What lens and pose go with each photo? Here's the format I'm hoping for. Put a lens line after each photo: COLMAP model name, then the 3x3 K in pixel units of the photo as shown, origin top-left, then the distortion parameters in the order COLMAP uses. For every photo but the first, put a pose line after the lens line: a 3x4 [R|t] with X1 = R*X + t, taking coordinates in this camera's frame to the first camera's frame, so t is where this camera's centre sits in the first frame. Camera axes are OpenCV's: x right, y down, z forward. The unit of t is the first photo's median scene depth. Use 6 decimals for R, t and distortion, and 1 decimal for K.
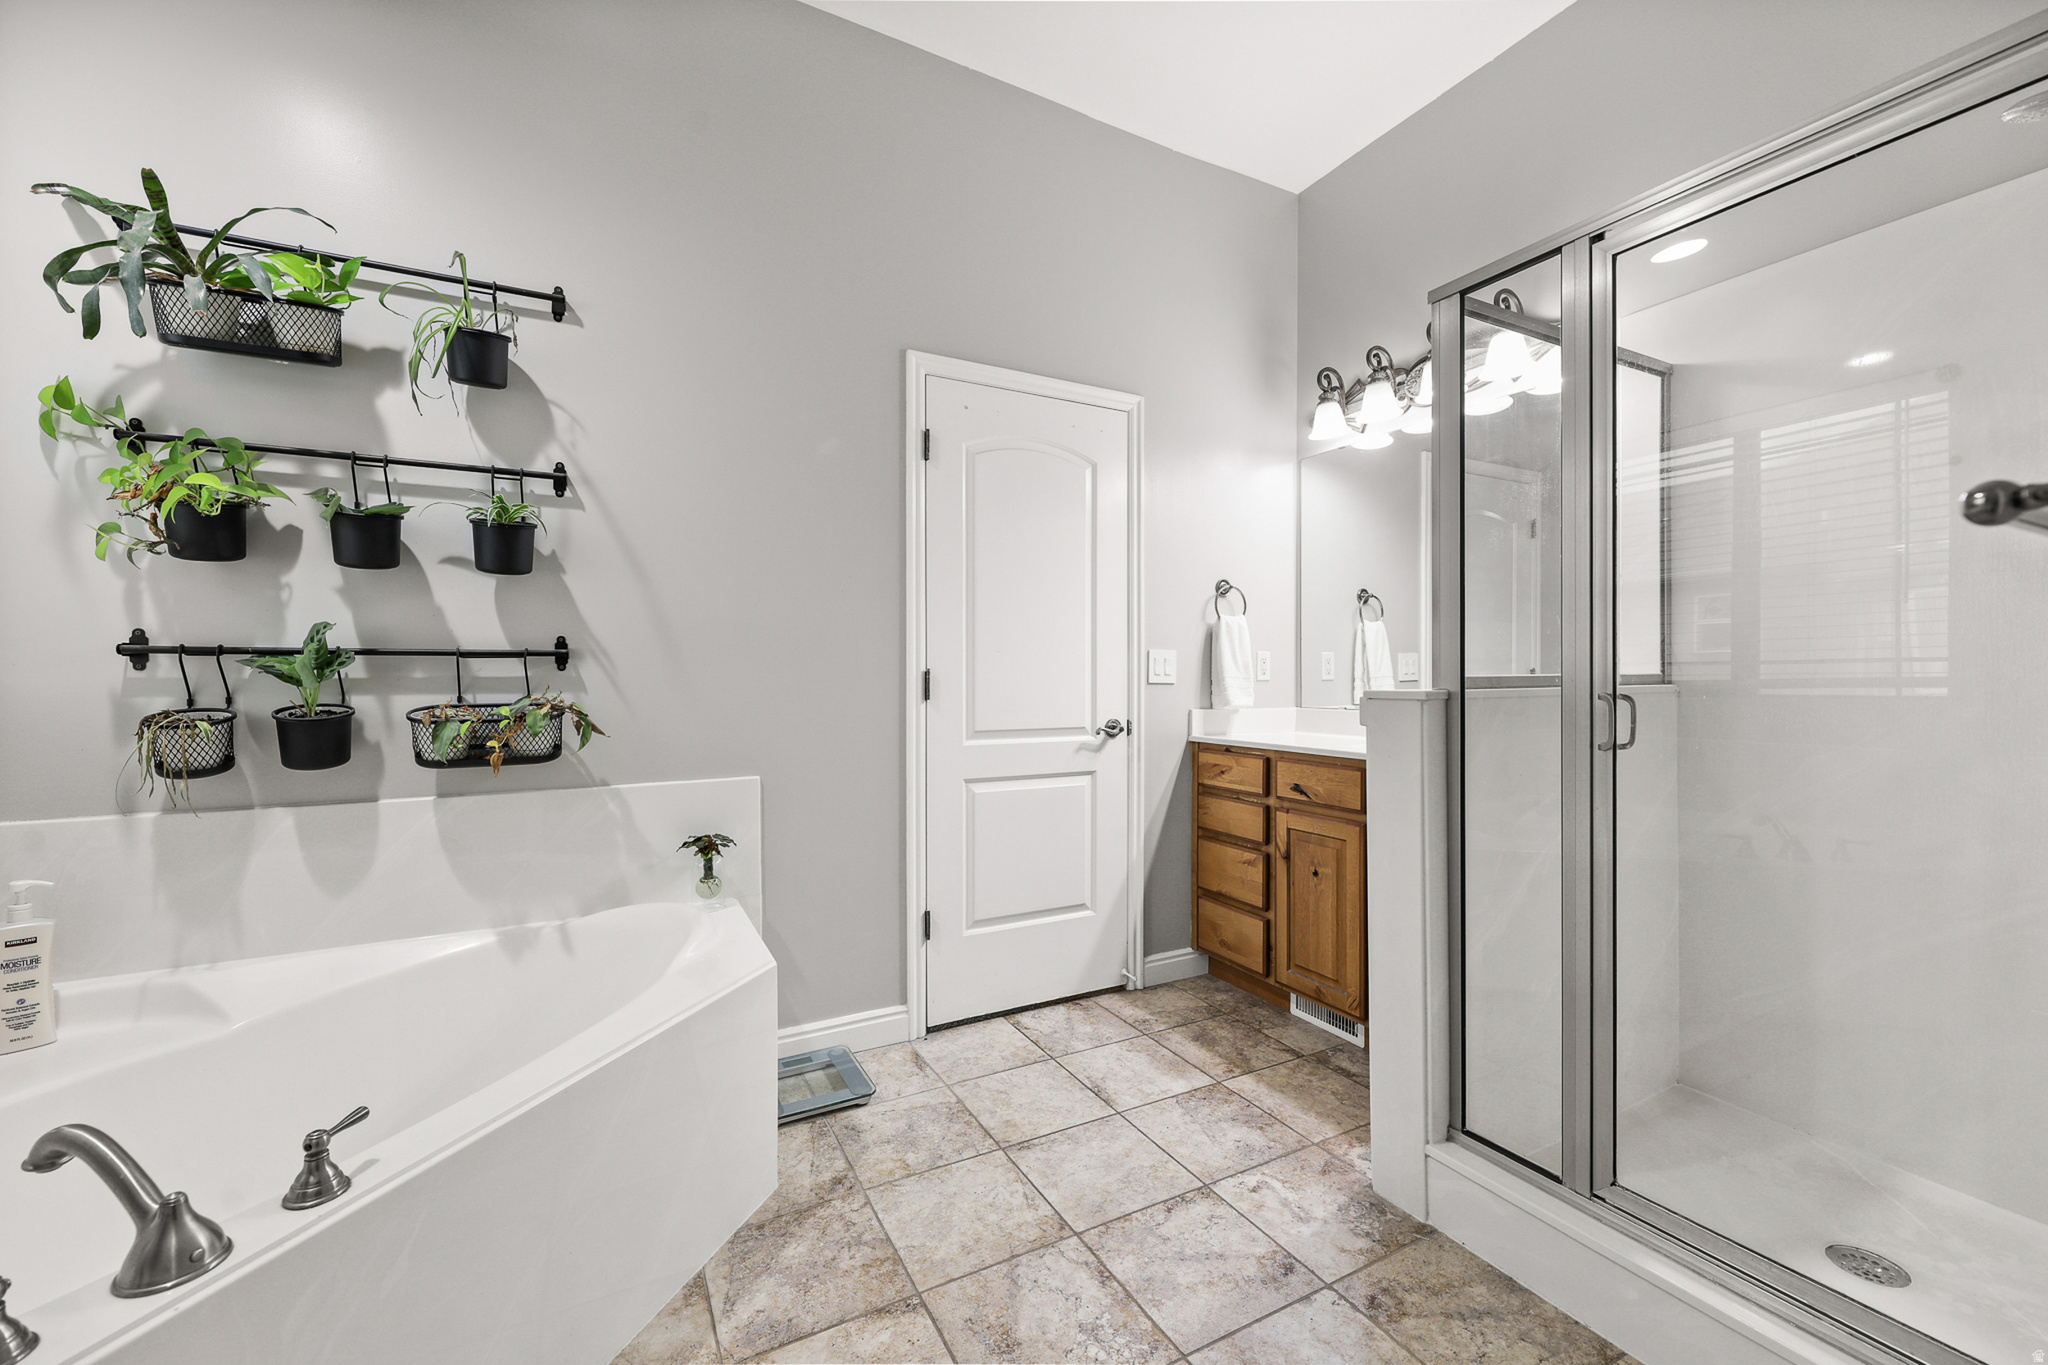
lens RADIAL K [[820.7, 0, 1022.4], [0, 820.7, 680.3], [0, 0, 1]] dist [0.005375, -0.001133]
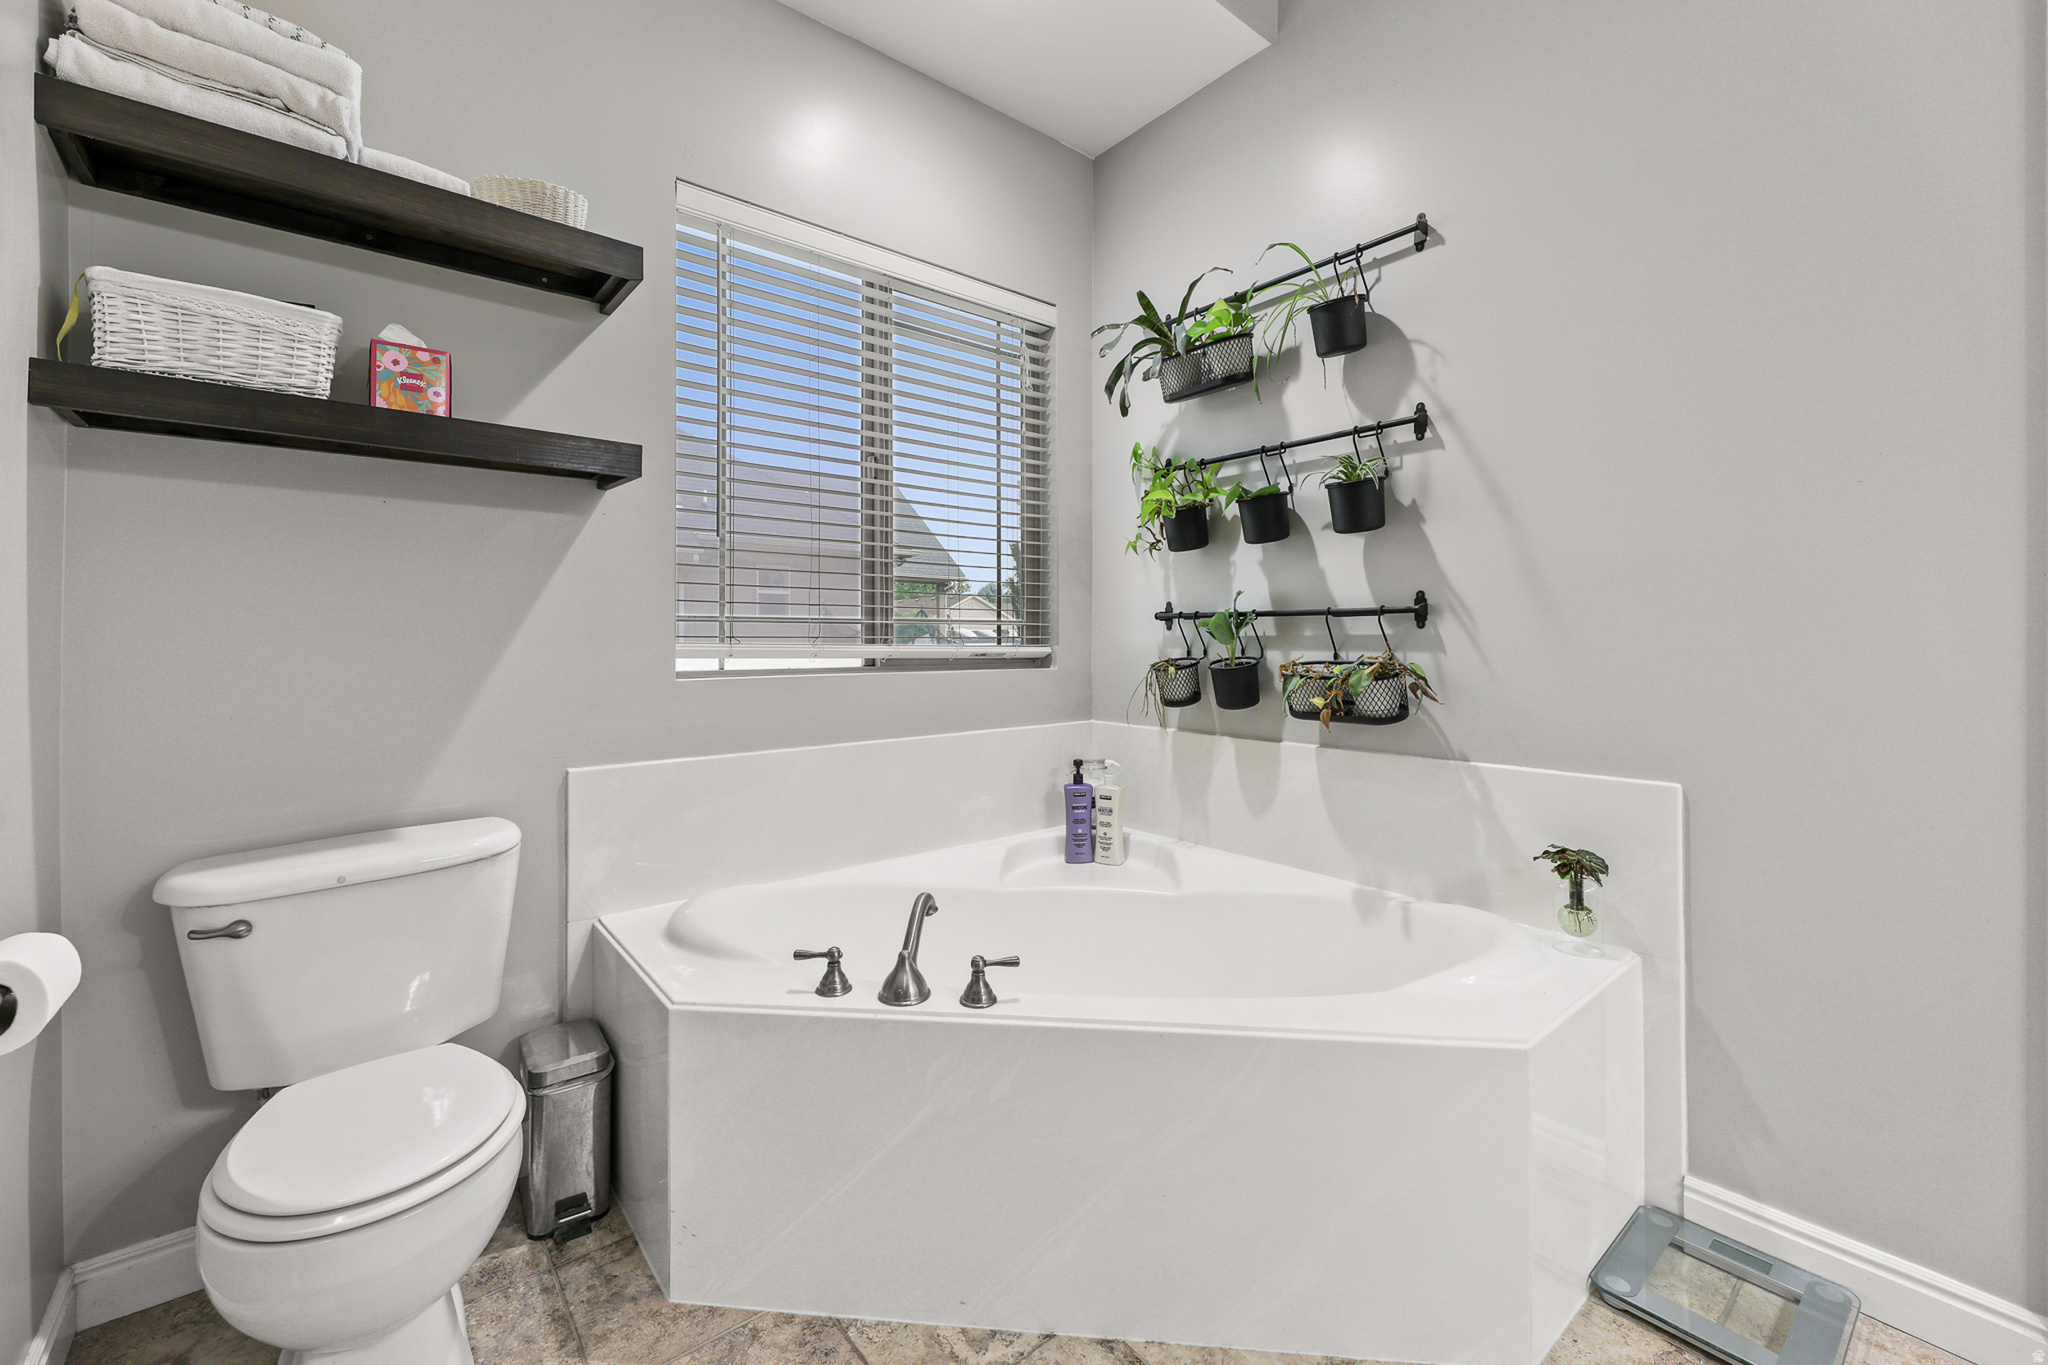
lens RADIAL K [[820.7, 0, 995.9], [0, 820.7, 632.1], [0, 0, 1]] dist [0.005375, -0.001133]
pose [[0.186868, -0.000480, -0.982385, 0.267854], [-0.002512, 0.999996, -0.000966, -0.005832], [0.982382, 0.002648, 0.186866, 0.377265]]
